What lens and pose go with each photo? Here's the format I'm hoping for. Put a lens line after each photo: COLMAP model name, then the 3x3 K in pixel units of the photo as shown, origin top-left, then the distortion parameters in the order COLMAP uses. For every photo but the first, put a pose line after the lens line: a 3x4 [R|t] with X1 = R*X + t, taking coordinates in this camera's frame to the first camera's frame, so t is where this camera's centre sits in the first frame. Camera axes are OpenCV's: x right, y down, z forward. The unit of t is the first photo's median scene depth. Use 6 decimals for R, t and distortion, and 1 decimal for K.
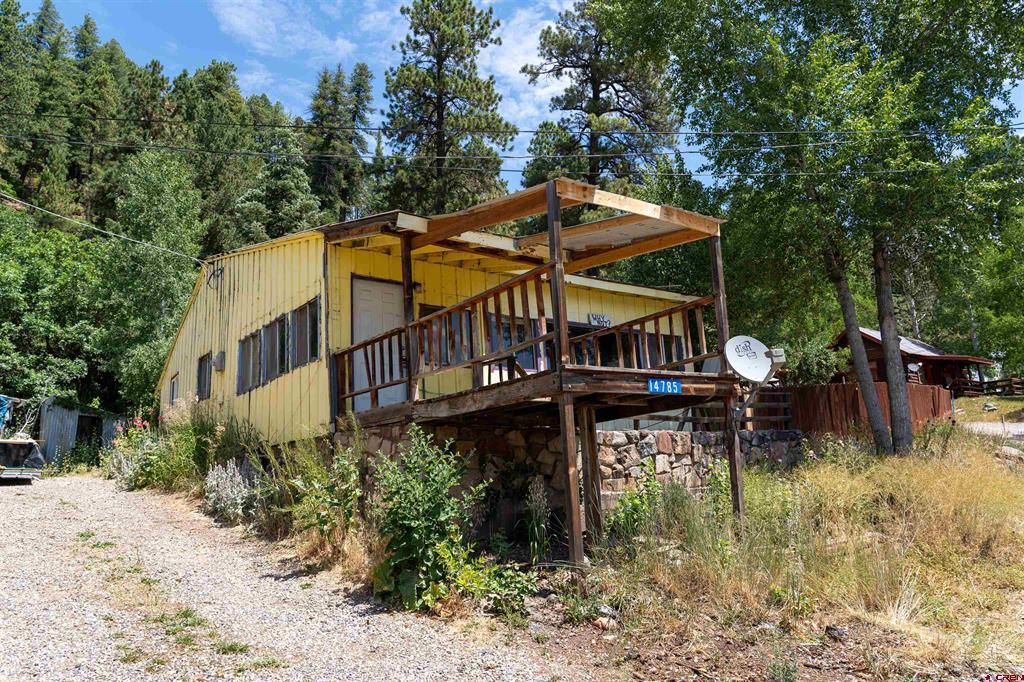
lens RADIAL K [[696.0, 0, 514.9], [0, 696.0, 340.9], [0, 0, 1]] dist [-0.016310, 0.008299]
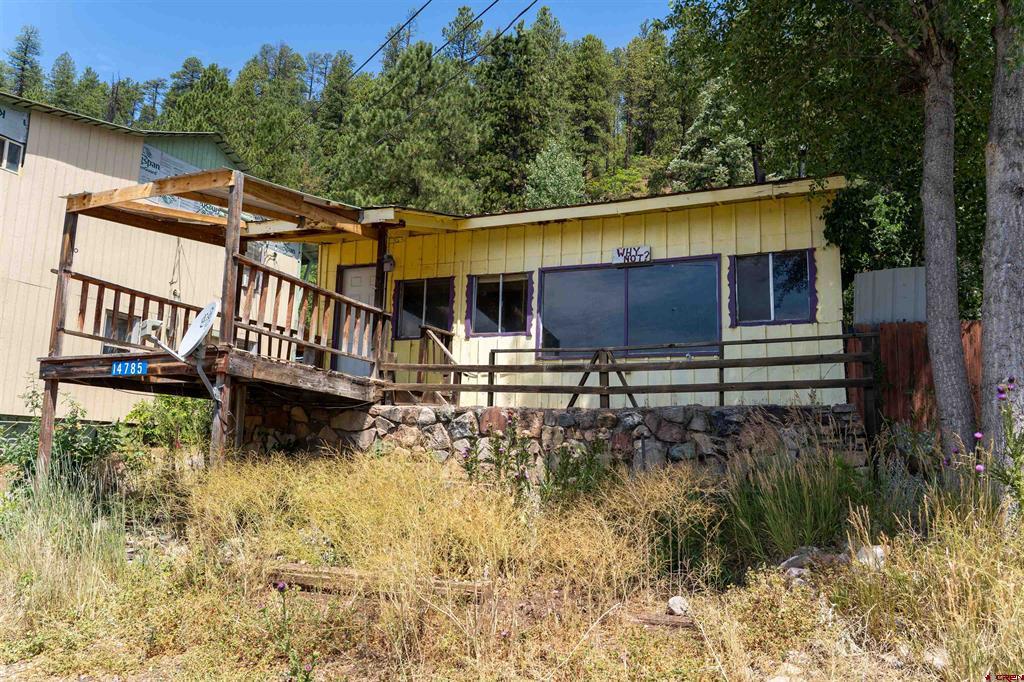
lens RADIAL K [[727.8, 0, 512.0], [0, 727.8, 341.0], [0, 0, 1]] dist [-0.001368, -0.000129]
pose [[0.512673, -0.063861, -0.856205, 0.943901], [0.118400, 0.992961, -0.003166, 0.064456], [0.850381, -0.099752, 0.516626, 0.632929]]
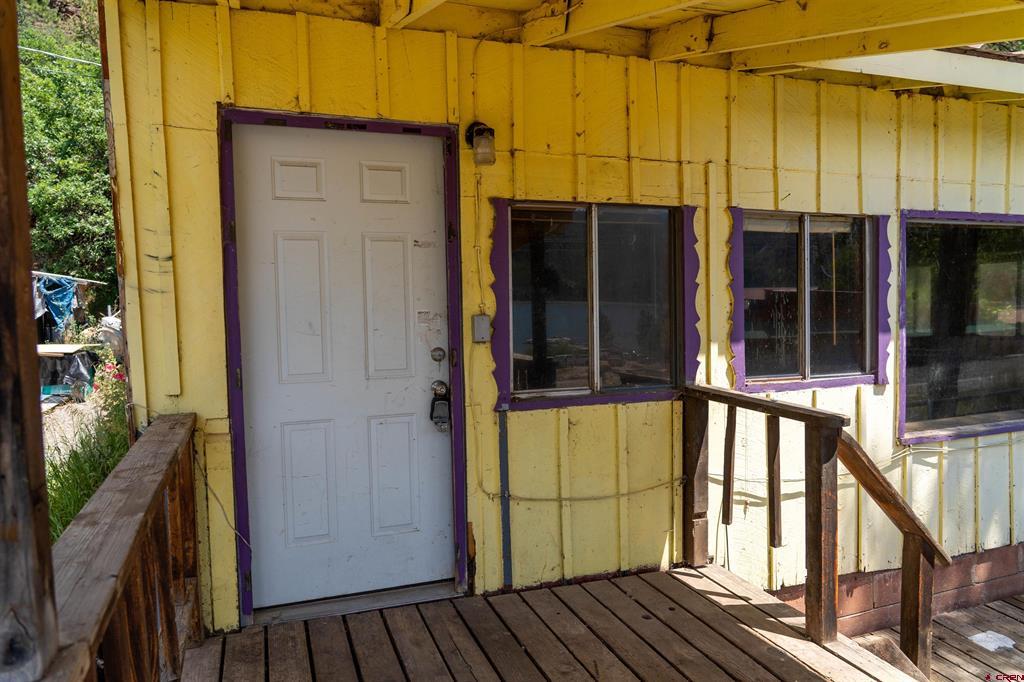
lens RADIAL K [[696.0, 0, 514.9], [0, 696.0, 340.9], [0, 0, 1]] dist [-0.016310, 0.008299]
pose [[0.956459, 0.049215, -0.287686, -0.045751], [0.029040, 0.964742, 0.261589, -0.078639], [0.290417, -0.258554, 0.921308, 0.783001]]
